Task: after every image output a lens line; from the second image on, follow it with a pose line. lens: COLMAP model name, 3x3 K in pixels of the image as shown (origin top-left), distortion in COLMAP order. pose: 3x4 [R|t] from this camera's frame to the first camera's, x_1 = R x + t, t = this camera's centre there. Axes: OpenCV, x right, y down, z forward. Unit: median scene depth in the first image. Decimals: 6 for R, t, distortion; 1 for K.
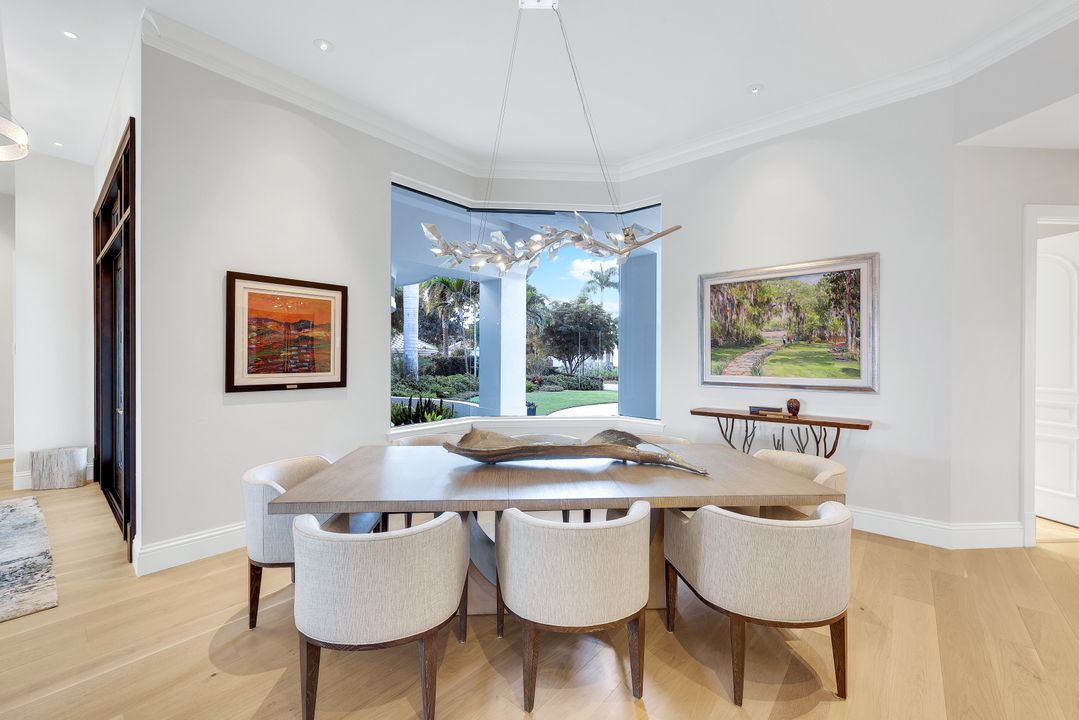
lens RADIAL K [[438.5, 0, 541.4], [0, 438.5, 359.2], [0, 0, 1]] dist [-0.003476, -0.000018]
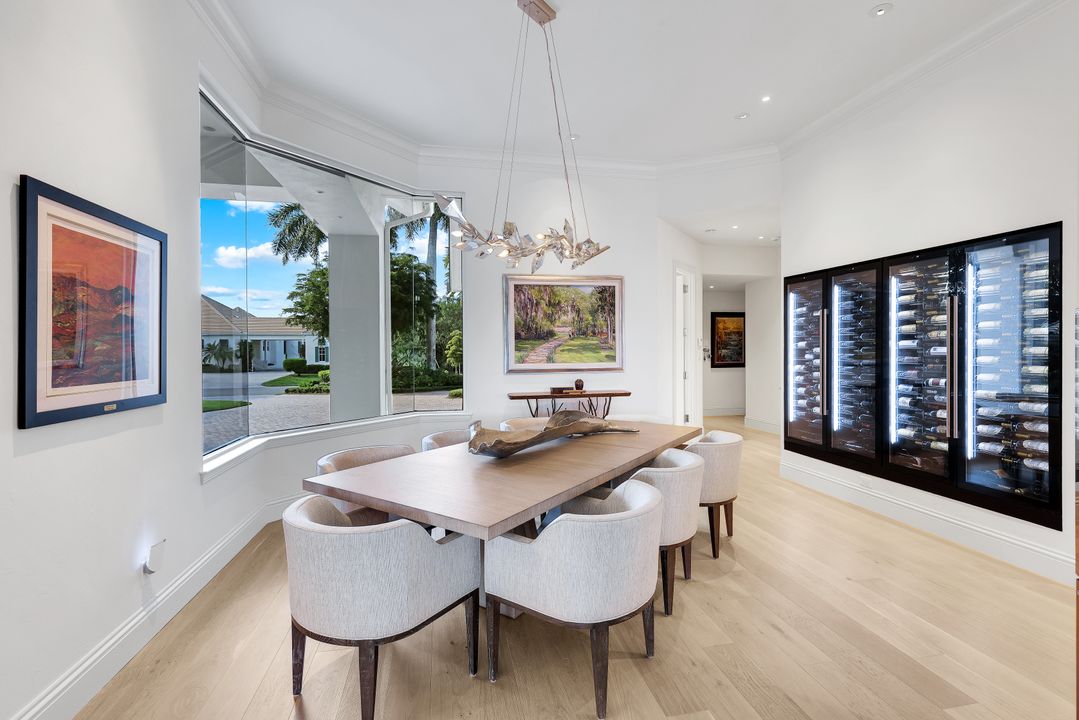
lens RADIAL K [[503.7, 0, 540.4], [0, 503.7, 362.2], [0, 0, 1]] dist [-0.000779, -0.001399]
pose [[0.597269, -0.030014, 0.801479, -0.692064], [0.013227, 0.999532, 0.027573, -0.003783], [-0.801932, -0.005867, 0.597386, 0.183444]]
